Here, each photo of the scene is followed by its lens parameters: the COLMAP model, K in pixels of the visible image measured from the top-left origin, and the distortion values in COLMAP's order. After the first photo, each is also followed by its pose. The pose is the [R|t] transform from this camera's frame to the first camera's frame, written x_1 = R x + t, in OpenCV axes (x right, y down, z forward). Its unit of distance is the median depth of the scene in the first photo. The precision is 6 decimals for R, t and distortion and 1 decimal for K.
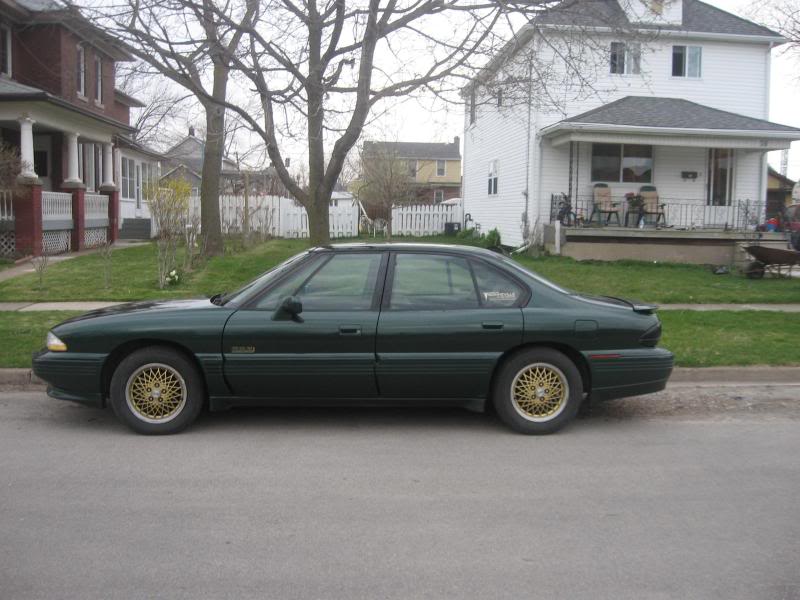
lens RADIAL K [[821.1, 0, 400.0], [0, 821.1, 300.0], [0, 0, 1]] dist [-0.107371, 0.007911]
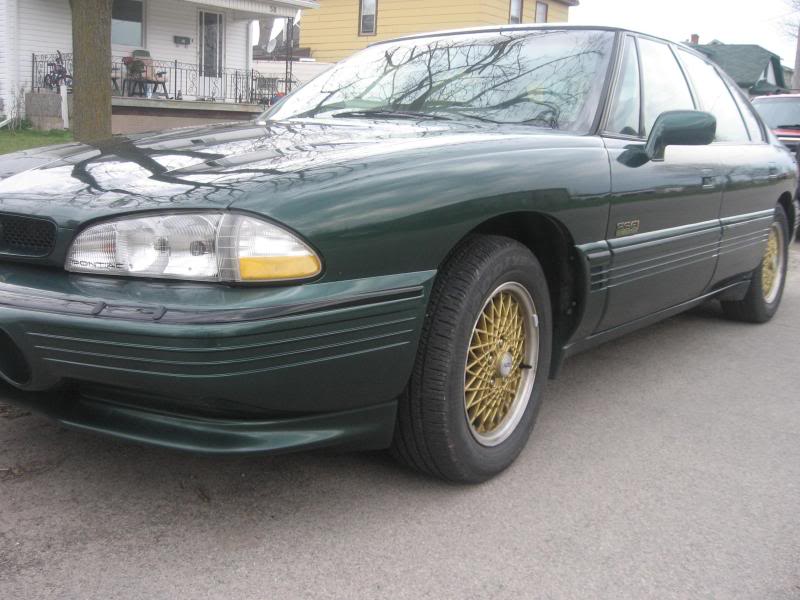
lens RADIAL K [[821.1, 0, 400.0], [0, 821.1, 300.0], [0, 0, 1]] dist [-0.107371, 0.007911]
pose [[0.685988, -0.135429, 0.714898, -0.153943], [0.042479, 0.988304, 0.146461, 0.008140], [-0.726372, -0.070102, 0.683717, 0.205514]]
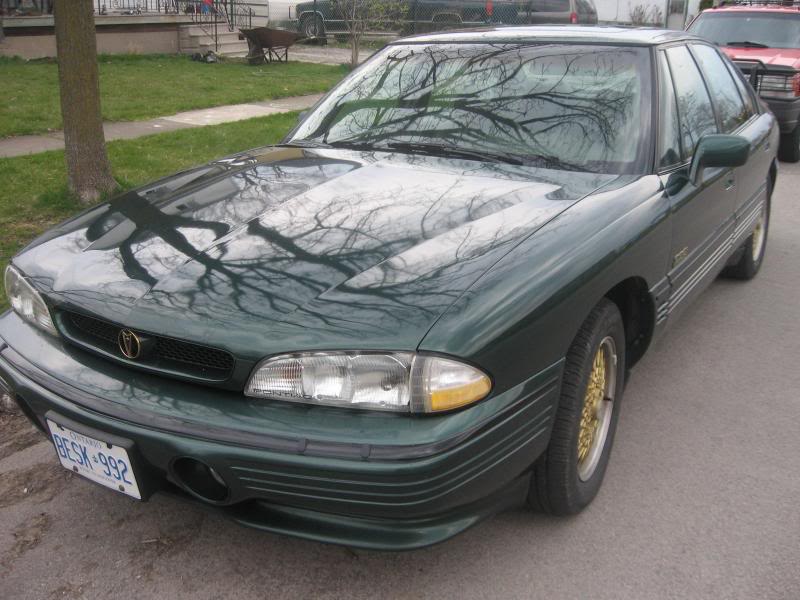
lens RADIAL K [[821.1, 0, 400.0], [0, 821.1, 300.0], [0, 0, 1]] dist [-0.107371, 0.007911]
pose [[0.607160, -0.272975, 0.746218, -0.171470], [0.076440, 0.954847, 0.287098, -0.017977], [-0.790894, -0.117273, 0.600611, 0.220032]]
